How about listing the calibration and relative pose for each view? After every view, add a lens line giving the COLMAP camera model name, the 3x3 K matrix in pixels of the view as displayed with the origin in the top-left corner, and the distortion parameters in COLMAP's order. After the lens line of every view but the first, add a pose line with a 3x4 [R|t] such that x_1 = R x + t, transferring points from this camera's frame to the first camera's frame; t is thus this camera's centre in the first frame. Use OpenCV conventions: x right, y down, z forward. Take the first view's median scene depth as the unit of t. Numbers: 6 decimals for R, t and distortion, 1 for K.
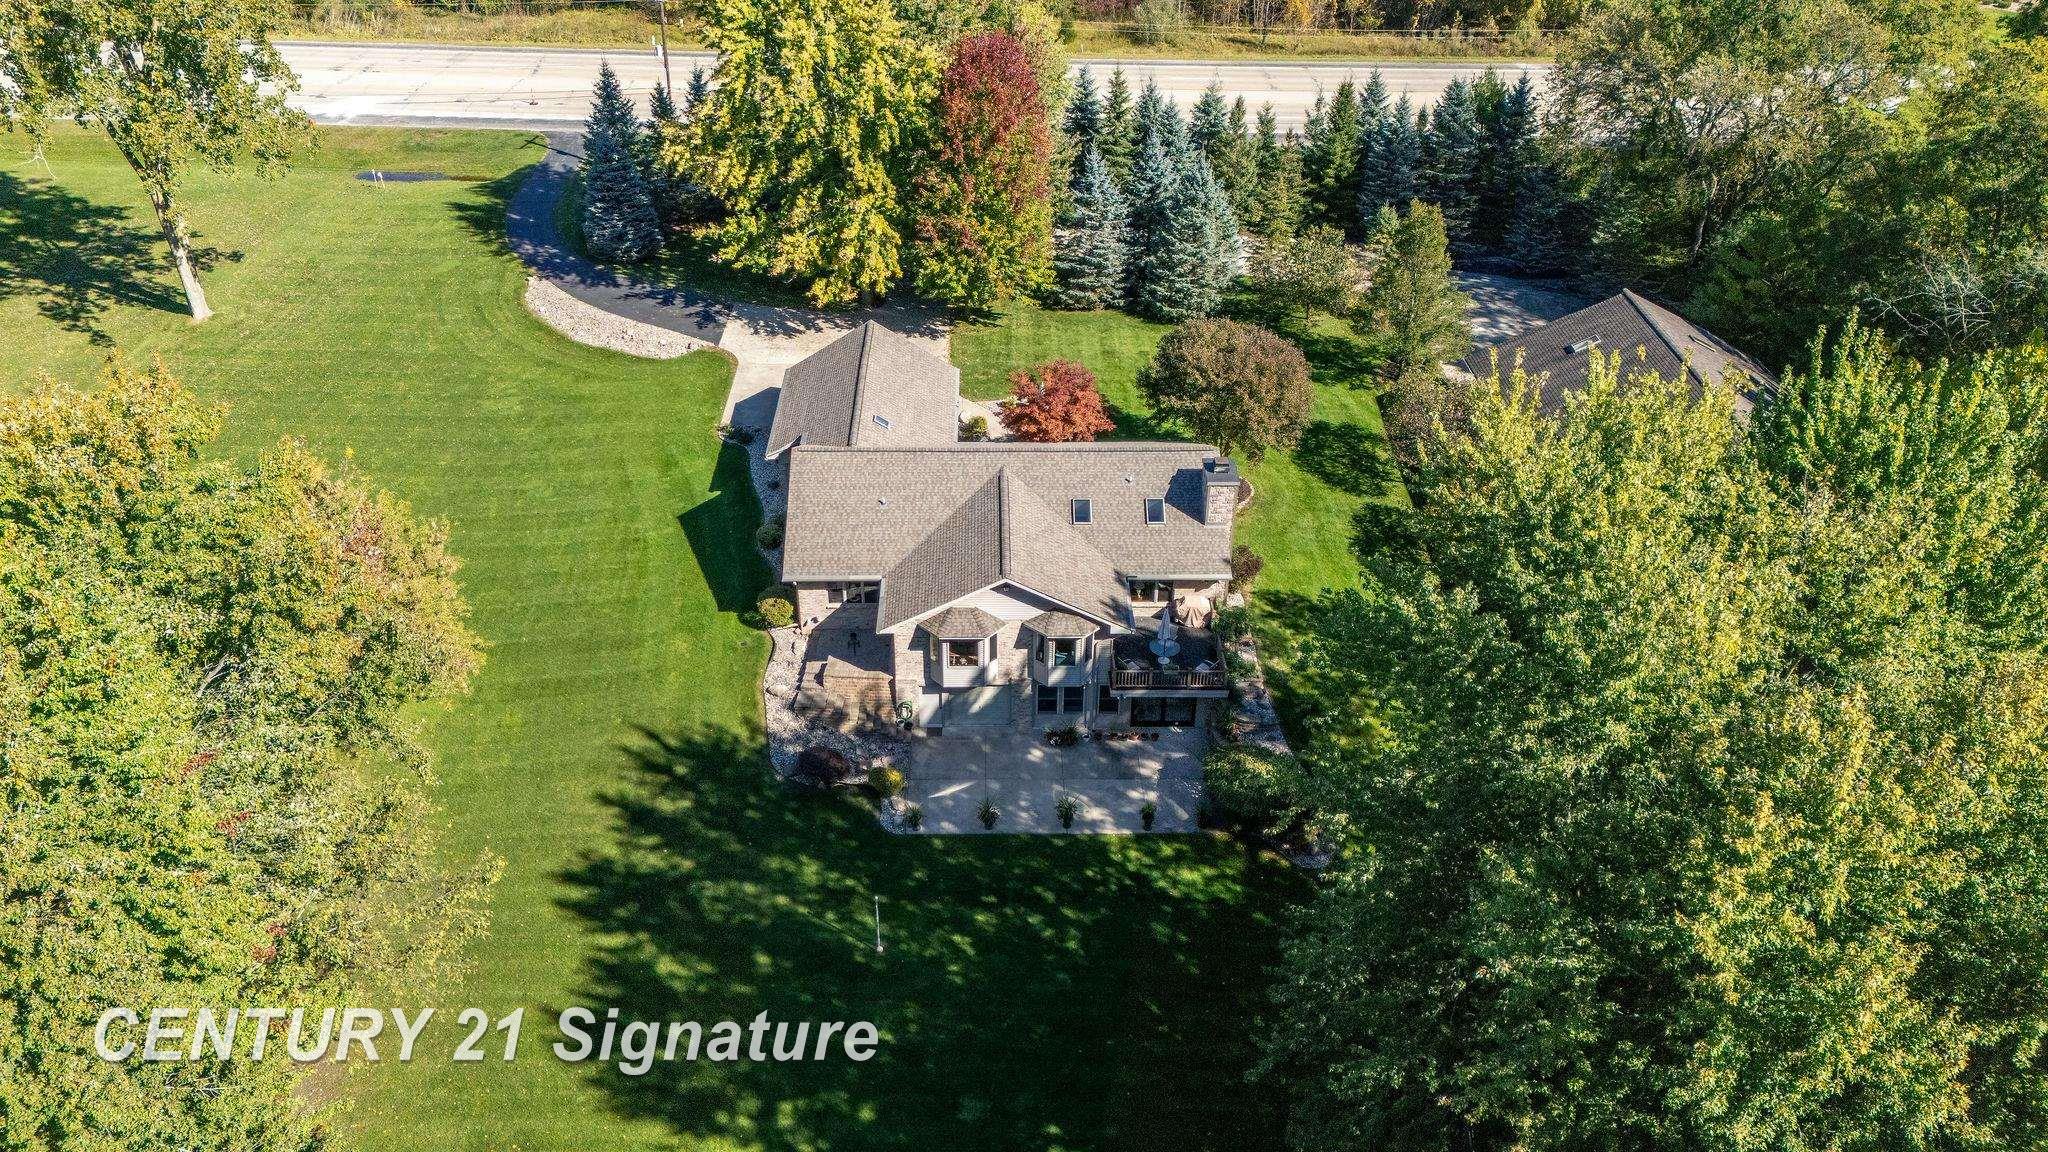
lens RADIAL K [[1506.6, 0, 1024.0], [0, 1506.6, 576.0], [0, 0, 1]] dist [0.026976, -0.010979]
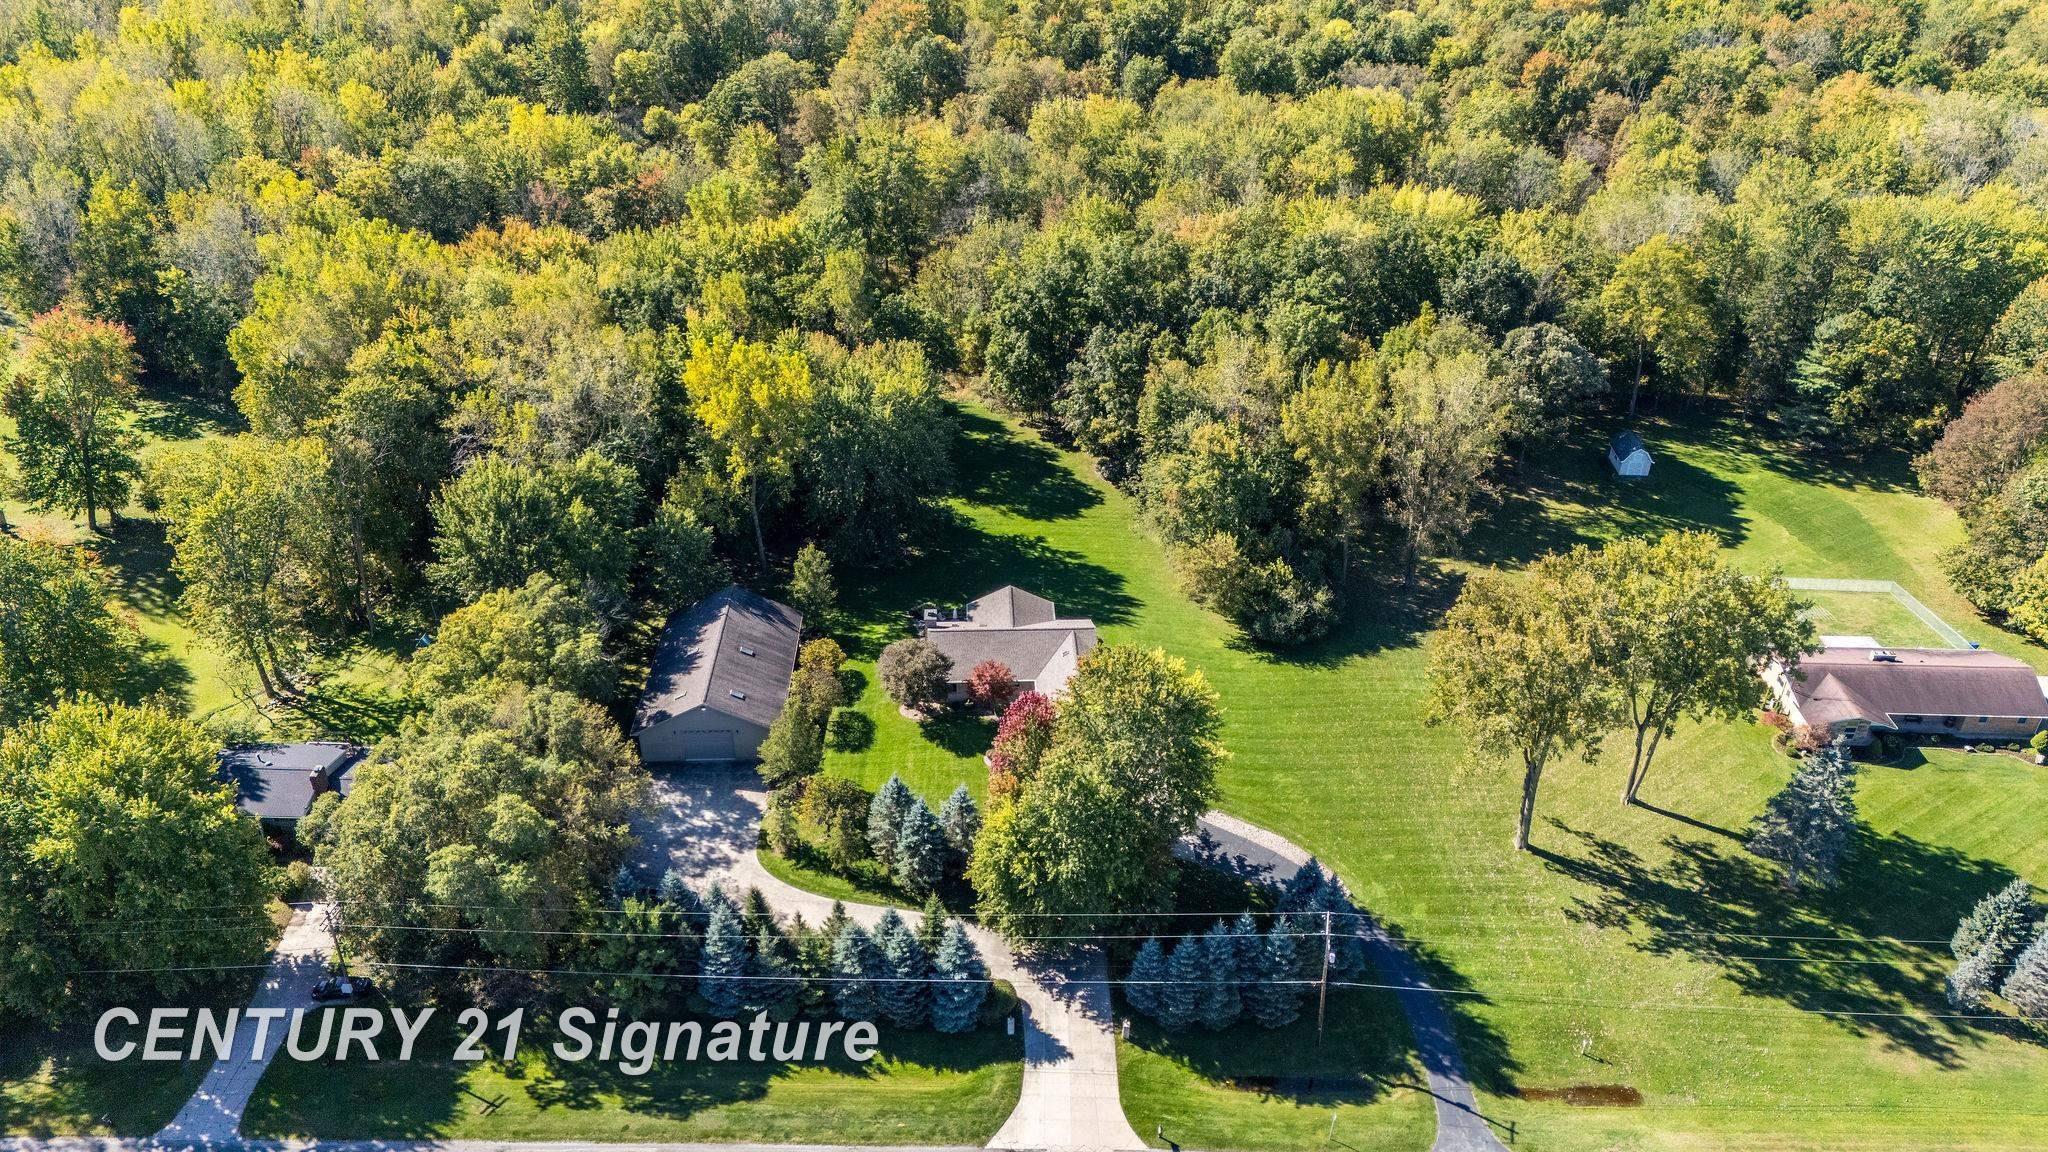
lens RADIAL K [[1490.3, 0, 1024.0], [0, 1490.3, 576.0], [0, 0, 1]] dist [0.054723, -0.075381]
pose [[-0.999845, 0.006301, -0.016424, 0.006354], [-0.012587, 0.395969, 0.918177, -1.902775], [0.012289, 0.918242, -0.395829, 1.497957]]
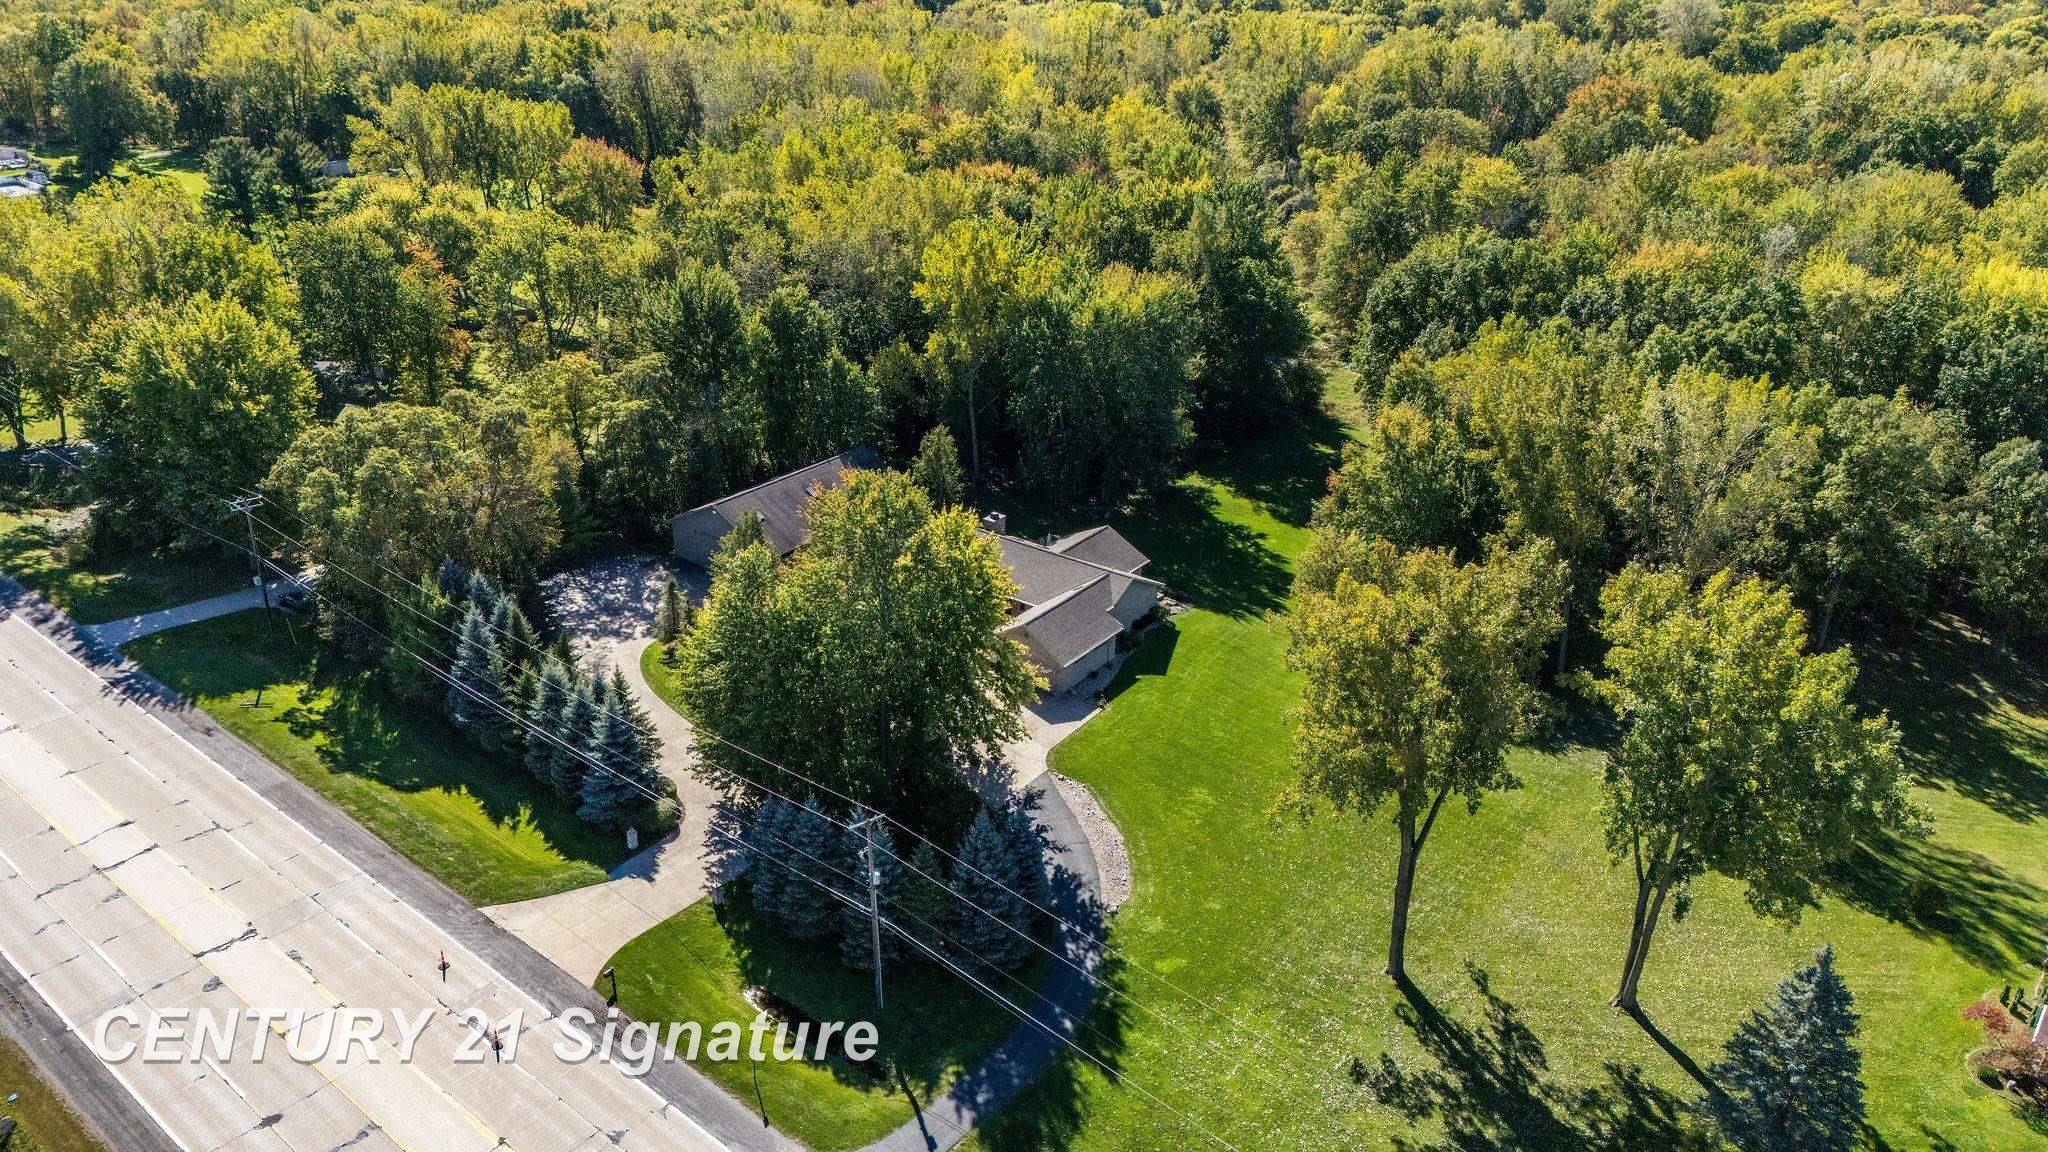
lens RADIAL K [[1490.3, 0, 1024.0], [0, 1490.3, 576.0], [0, 0, 1]] dist [0.054723, -0.075381]
pose [[-0.789947, -0.269273, 0.550887, -0.933027], [0.335821, 0.561707, 0.756115, -1.353826], [-0.513038, 0.782290, -0.353291, 1.425578]]
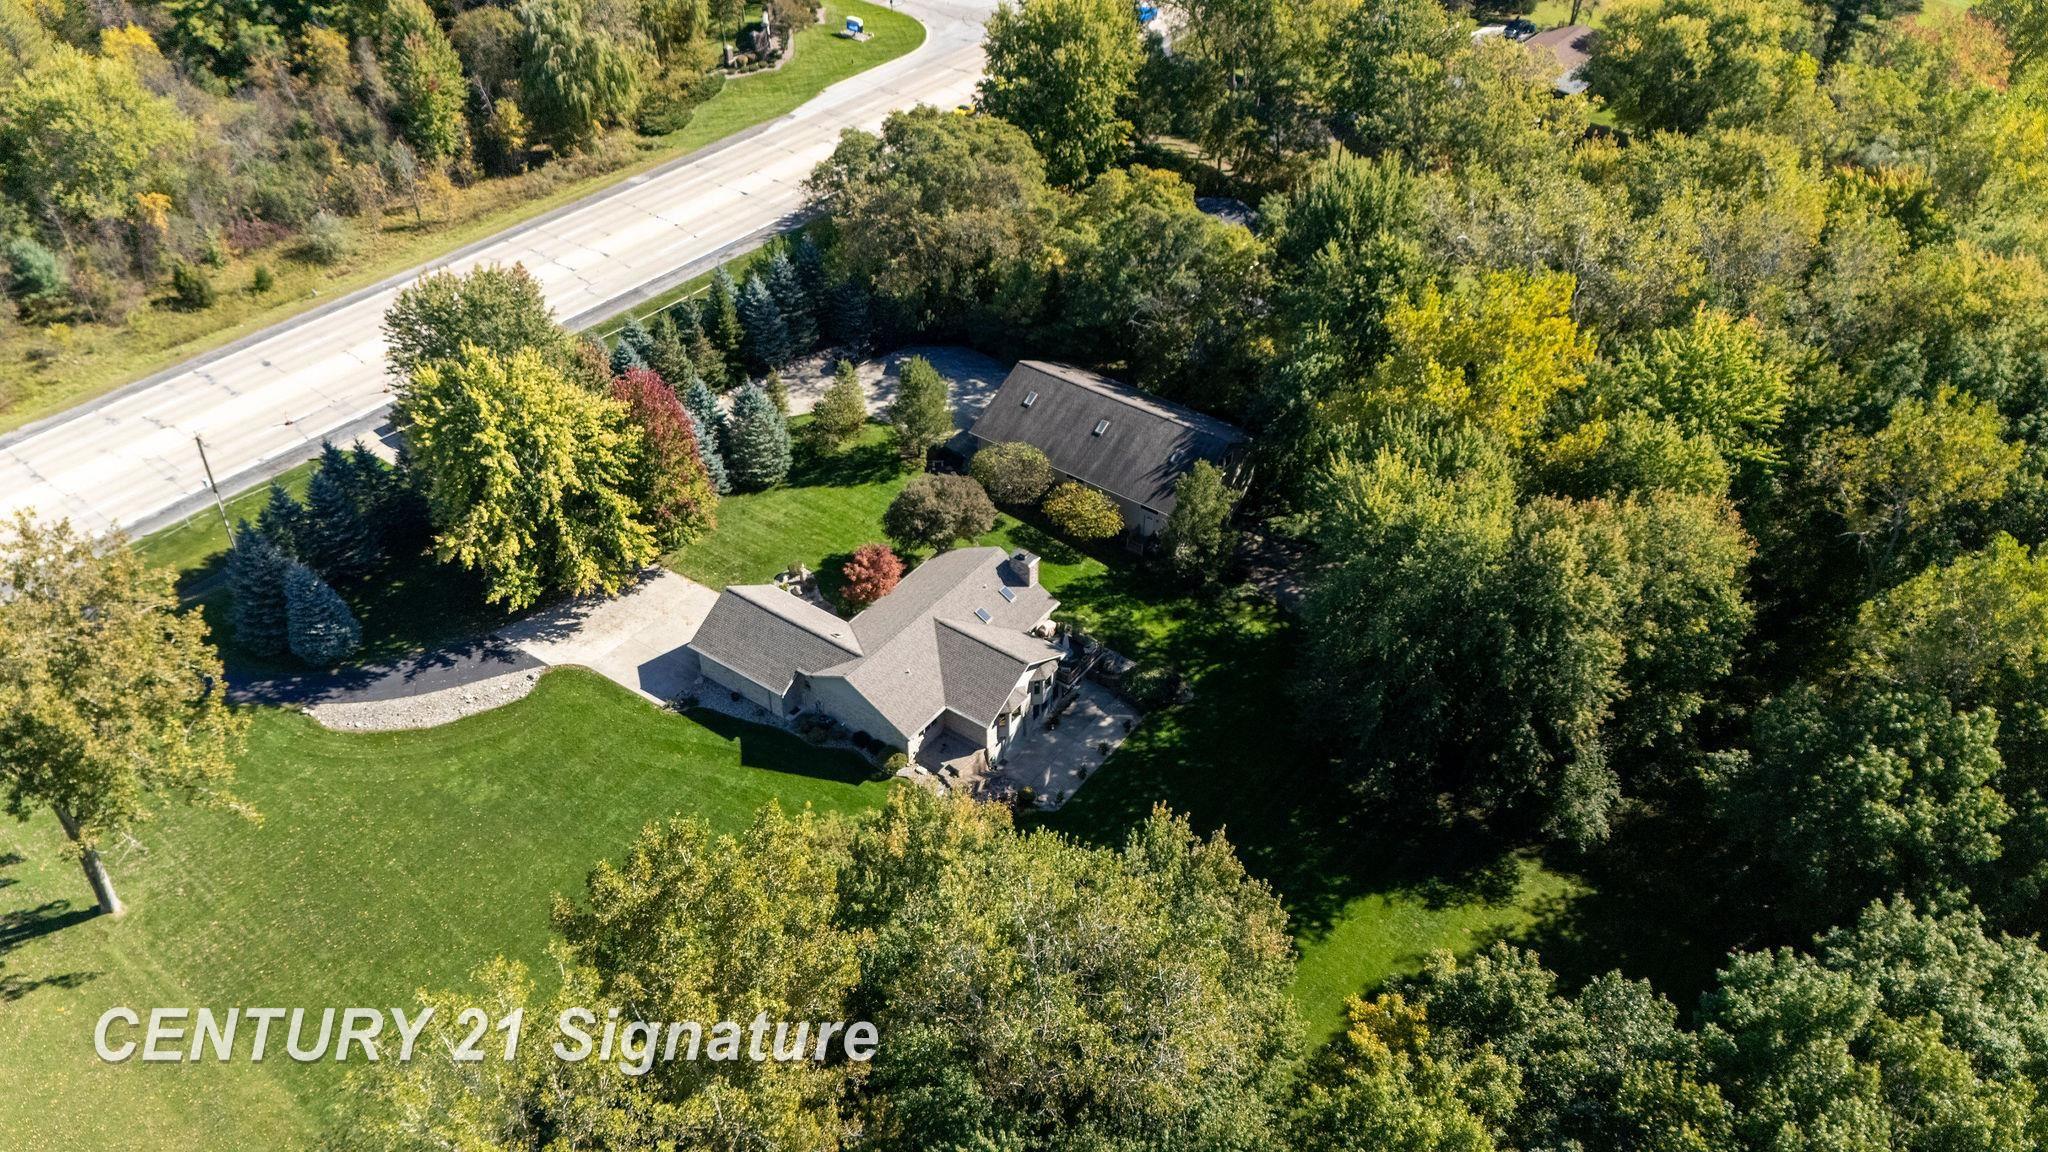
lens RADIAL K [[1508.7, 0, 1002.6], [0, 1508.7, 576.0], [0, 0, 1]] dist [0.050124, -0.064484]
pose [[0.602809, -0.505653, 0.617201, -0.779165], [0.444208, 0.855263, 0.266841, -0.416795], [-0.662798, 0.113311, 0.740175, -0.254913]]
